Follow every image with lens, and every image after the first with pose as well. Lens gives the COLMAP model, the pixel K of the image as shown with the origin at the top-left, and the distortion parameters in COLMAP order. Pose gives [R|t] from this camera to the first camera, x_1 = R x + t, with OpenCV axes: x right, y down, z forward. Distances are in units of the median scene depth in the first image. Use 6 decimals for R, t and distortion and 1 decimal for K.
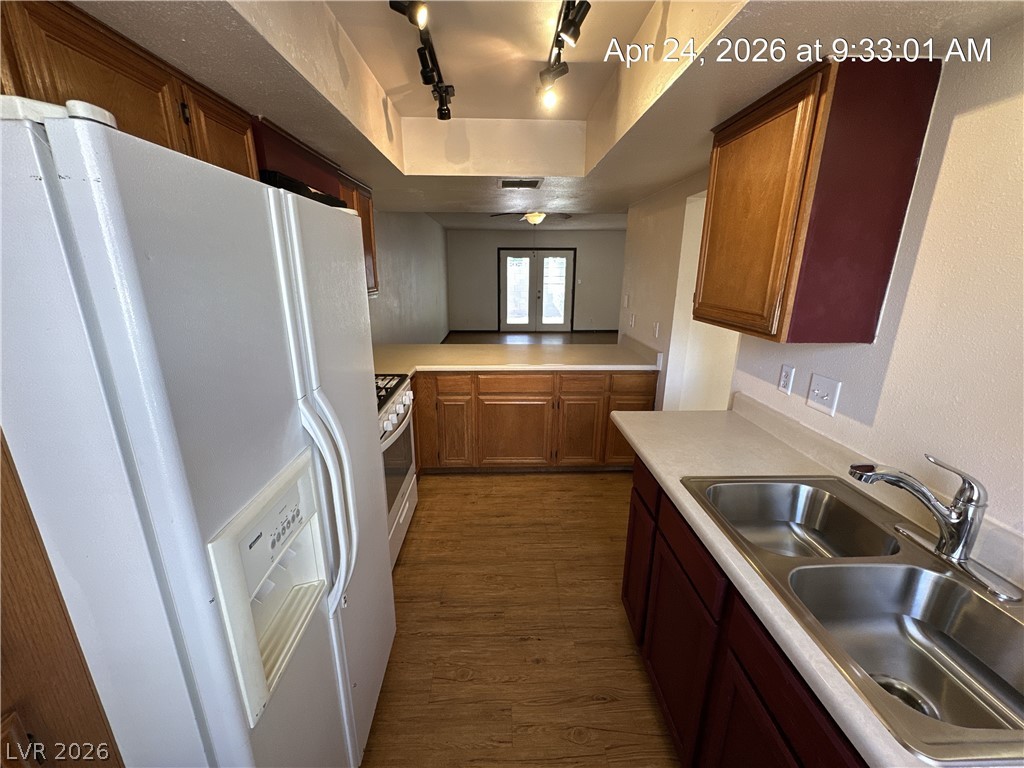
lens RADIAL K [[408.1, 0, 508.6], [0, 408.1, 385.1], [0, 0, 1]] dist [-0.001477, 0.000511]
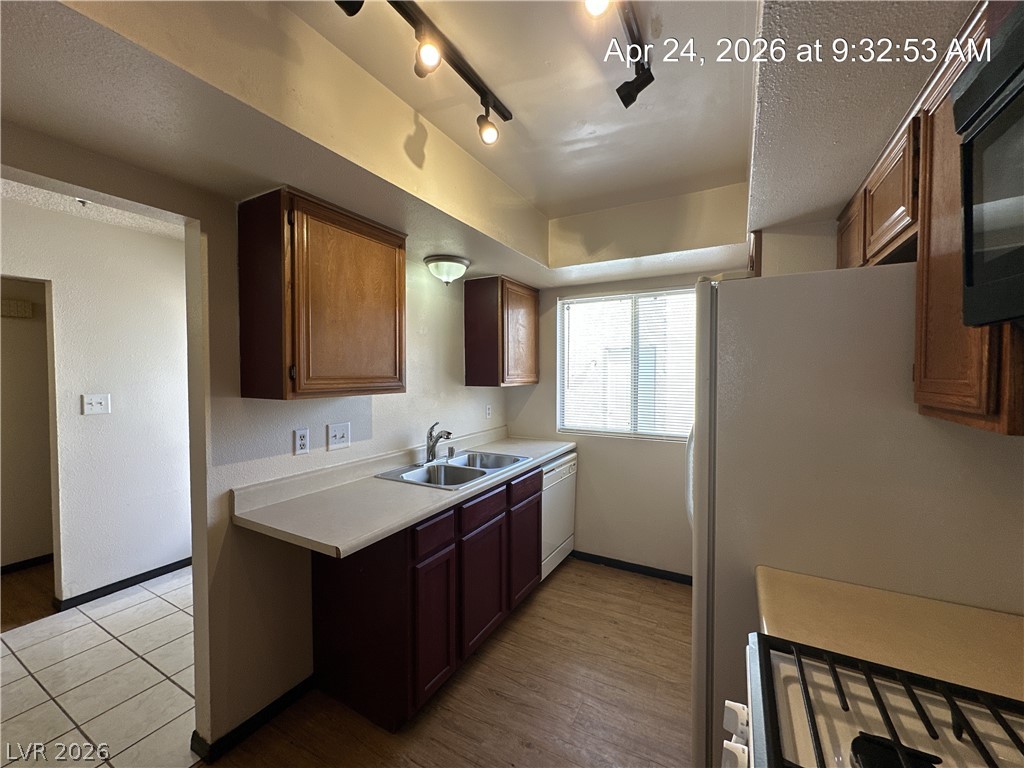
lens RADIAL K [[408.1, 0, 512.0], [0, 408.1, 382.9], [0, 0, 1]] dist [-0.001477, 0.000511]
pose [[-0.863742, -0.013992, 0.503740, -0.361003], [0.138145, 0.954747, 0.263391, -0.373312], [-0.484630, 0.297091, -0.822722, 1.566174]]
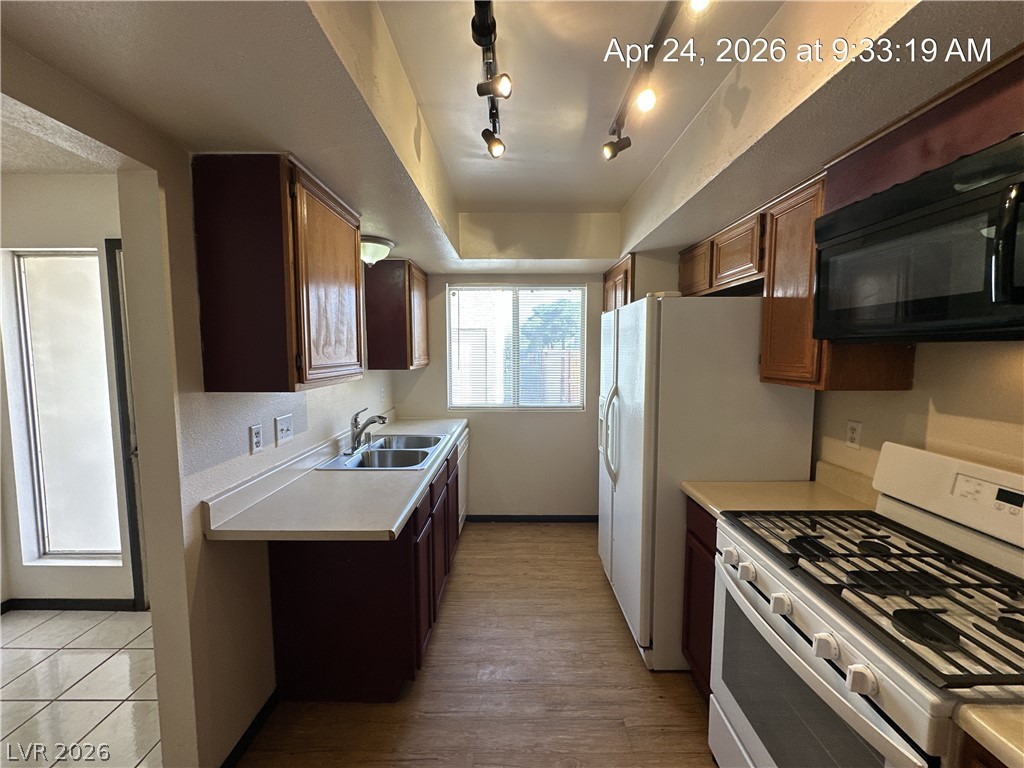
lens RADIAL K [[408.1, 0, 514.5], [0, 408.1, 382.1], [0, 0, 1]] dist [-0.001477, 0.000511]
pose [[-0.999673, -0.002724, 0.025411, 0.041018], [0.006354, 0.936590, 0.350369, -0.471530], [-0.024755, 0.350416, -0.936267, 1.825211]]
